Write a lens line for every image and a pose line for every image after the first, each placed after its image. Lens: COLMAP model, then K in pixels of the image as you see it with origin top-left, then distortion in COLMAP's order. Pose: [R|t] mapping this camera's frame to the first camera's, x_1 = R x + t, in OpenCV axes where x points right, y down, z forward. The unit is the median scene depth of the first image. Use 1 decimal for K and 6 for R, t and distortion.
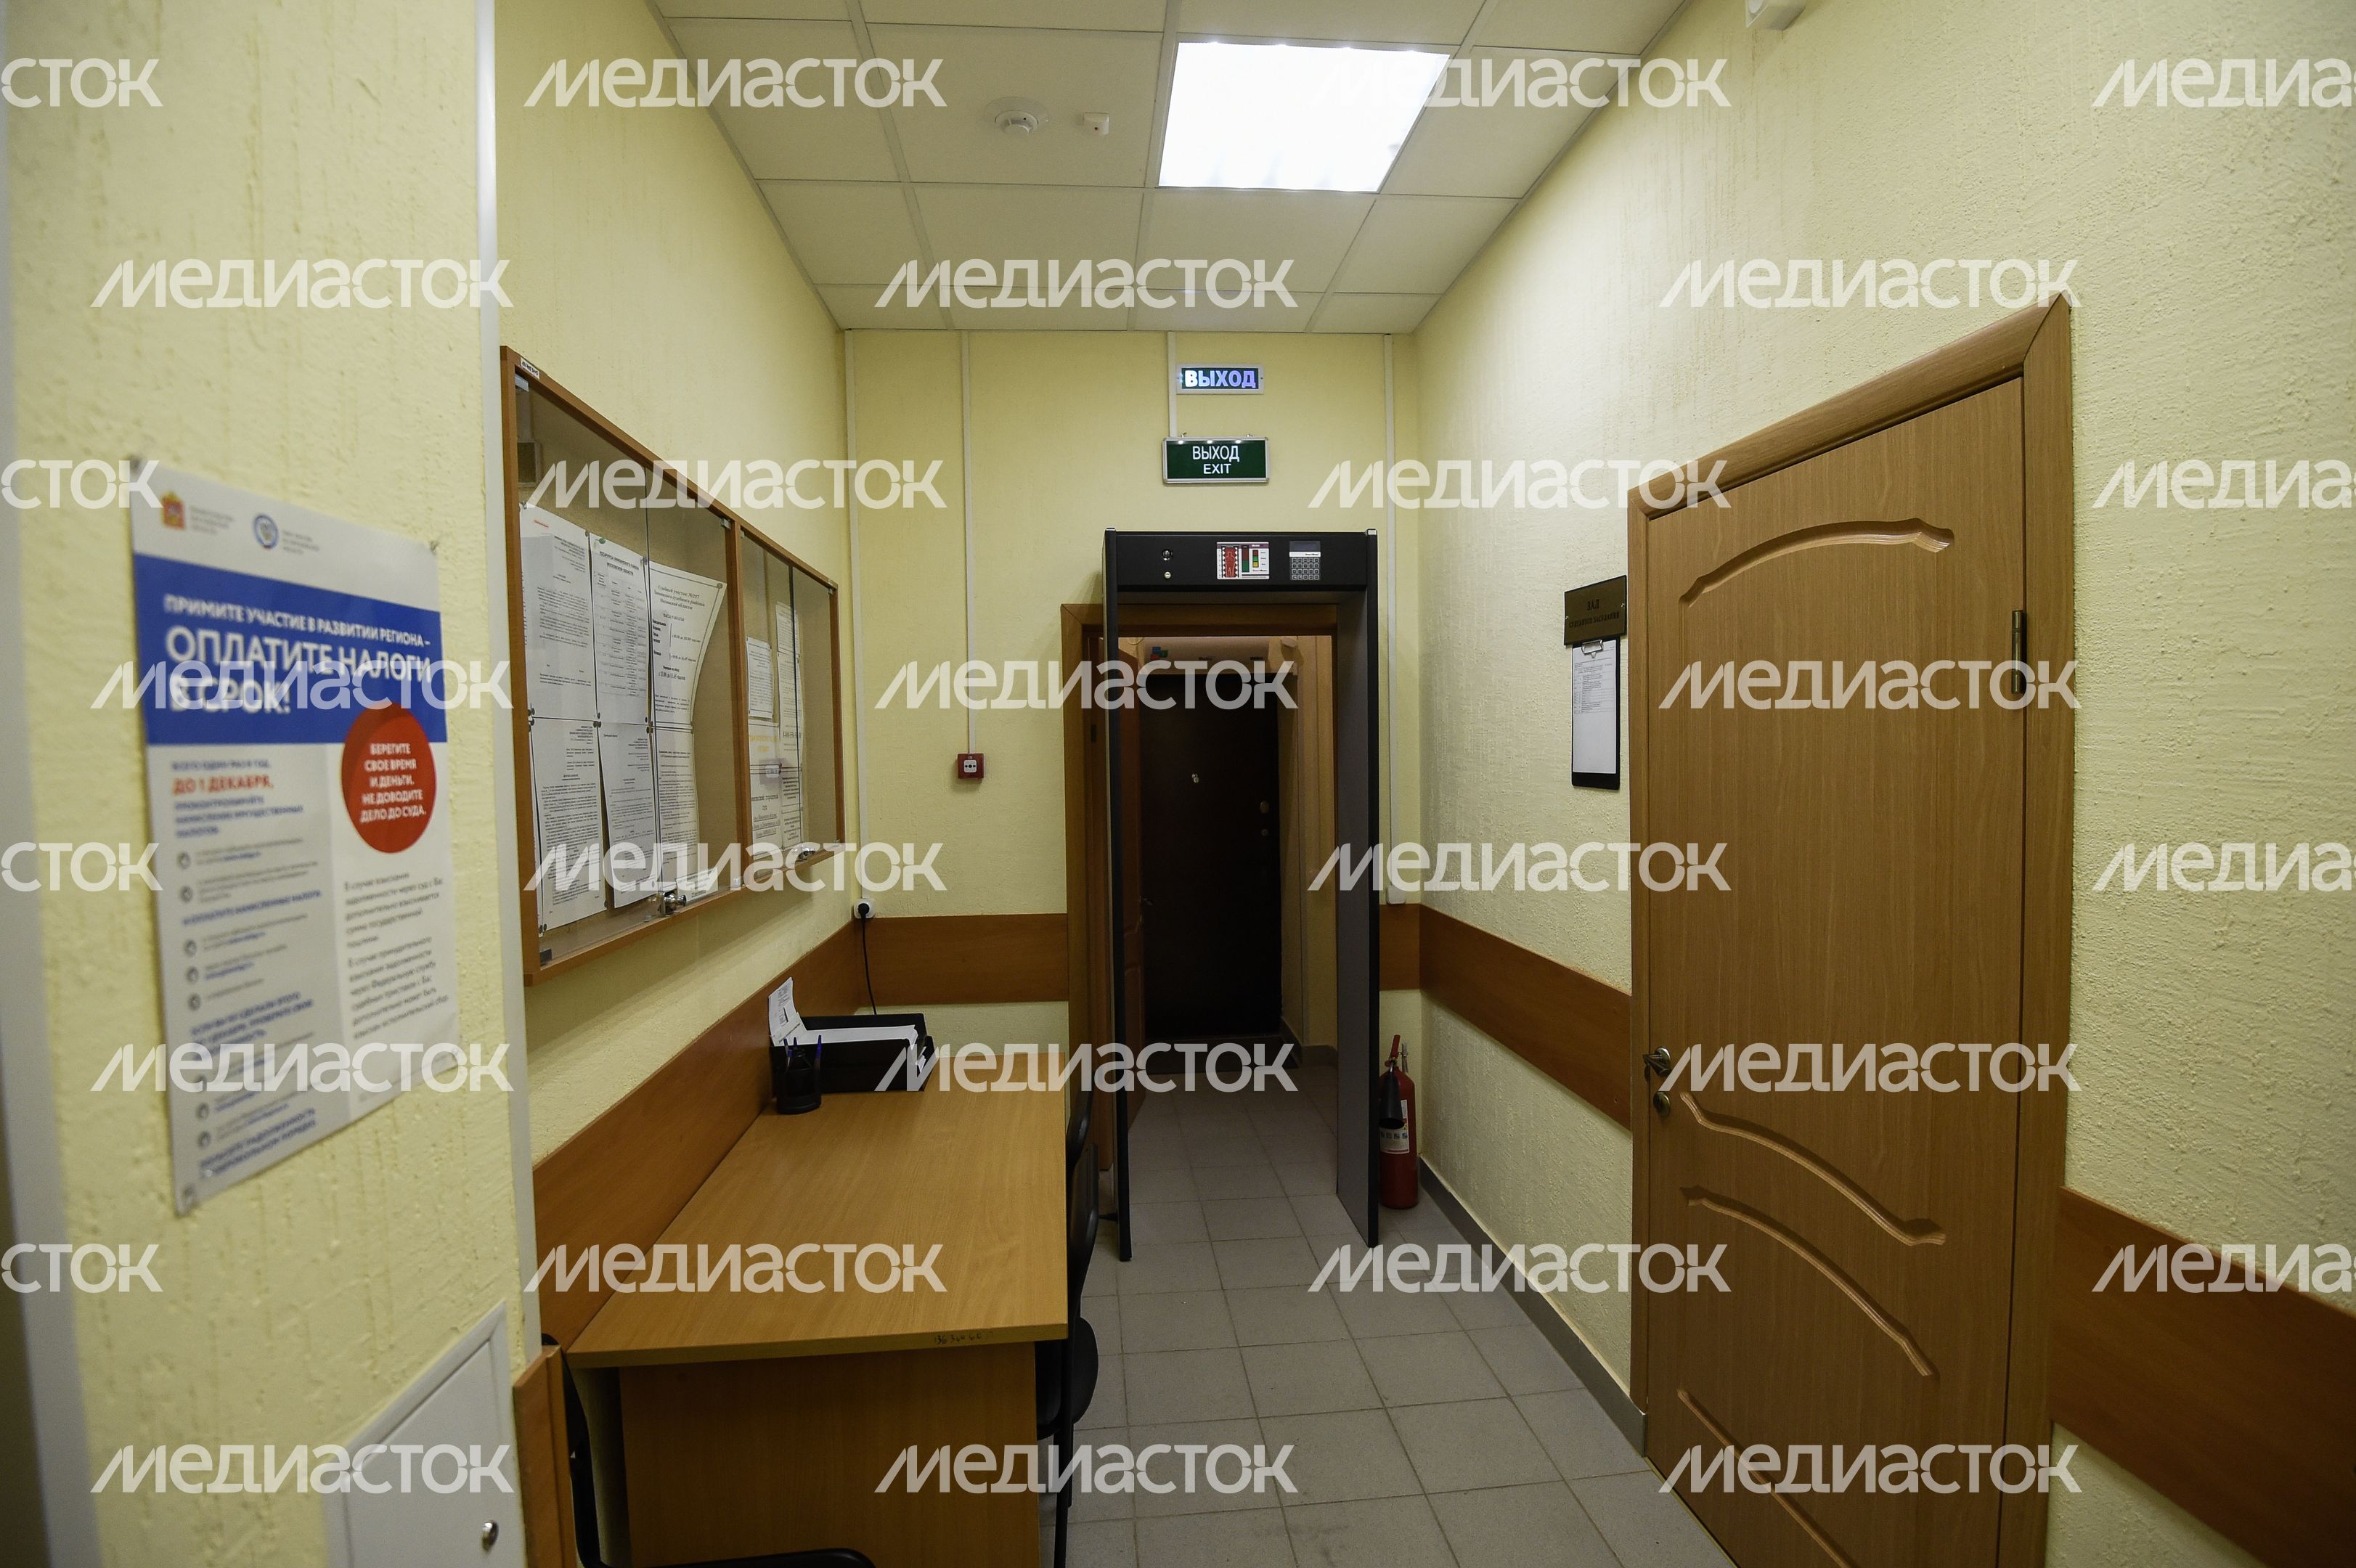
lens RADIAL K [[1102.4, 0, 1172.4], [0, 1102.4, 789.9], [0, 0, 1]] dist [-0.018382, -0.005120]
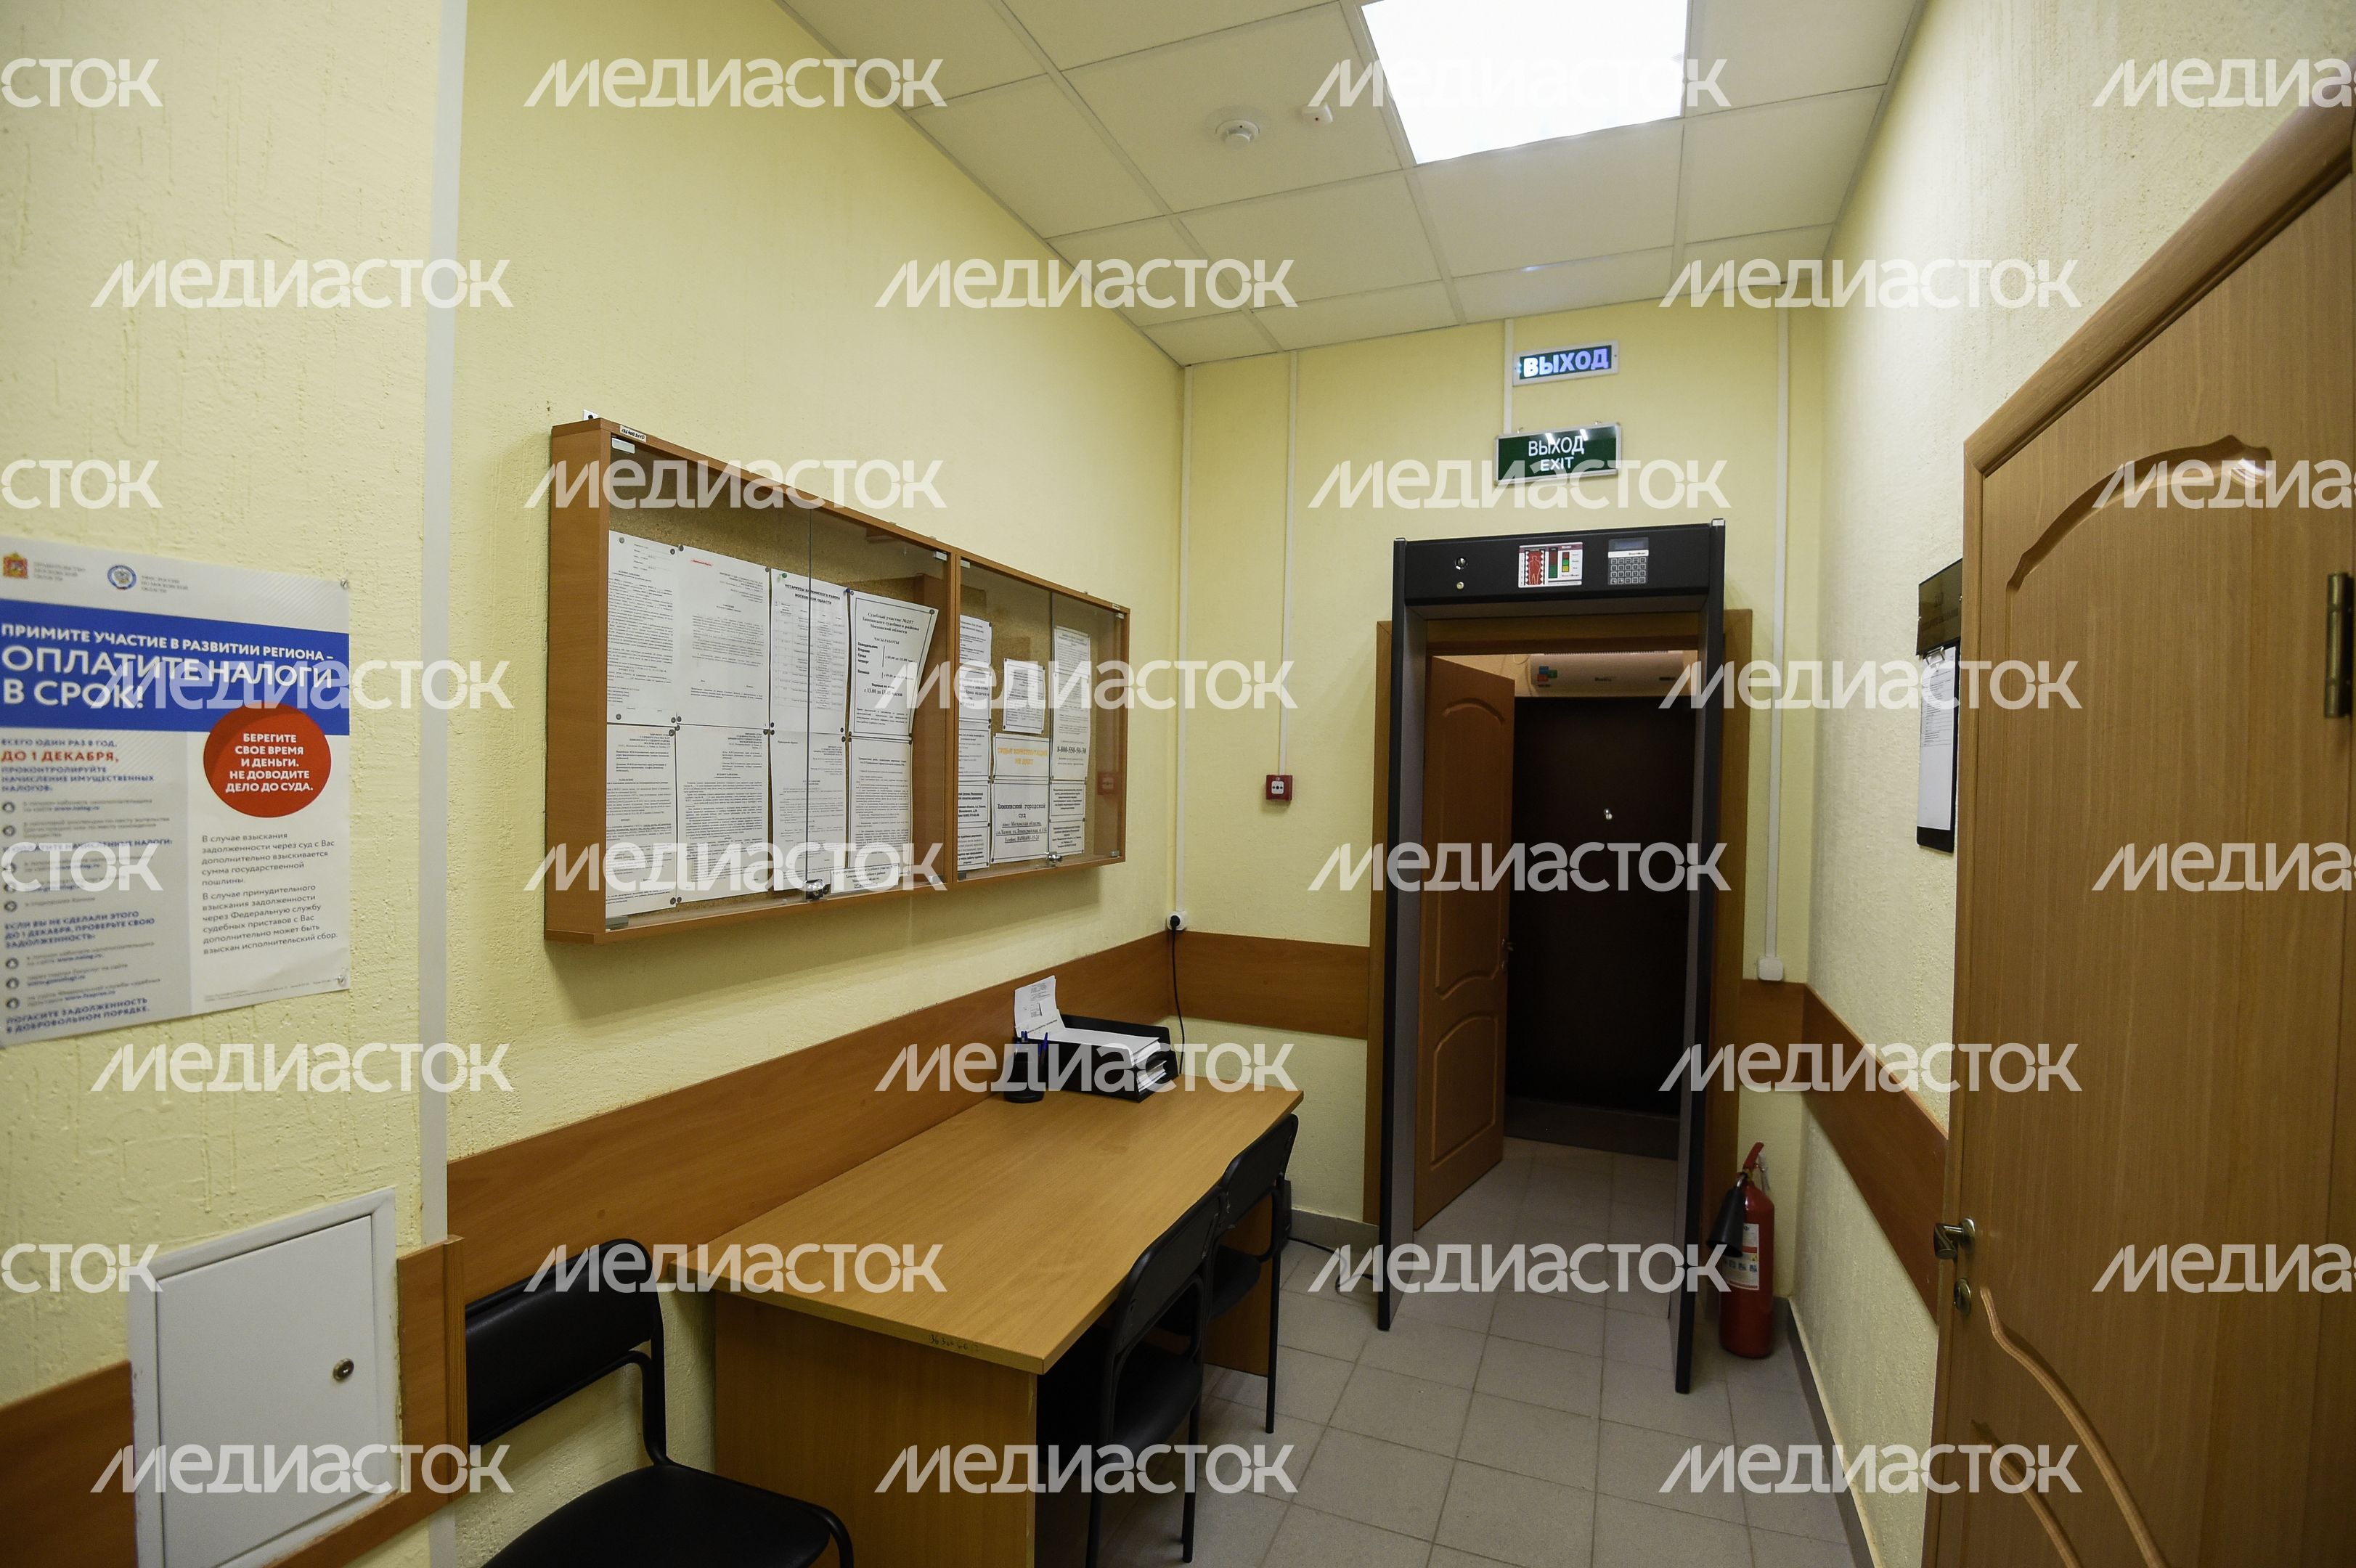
lens RADIAL K [[1102.4, 0, 1169.9], [0, 1102.4, 790.3], [0, 0, 1]] dist [-0.018382, -0.005120]
pose [[0.881026, 0.042305, -0.471172, 0.431053], [-0.052803, 0.998564, -0.009077, -0.010152], [0.470112, 0.032877, 0.881994, 0.180502]]
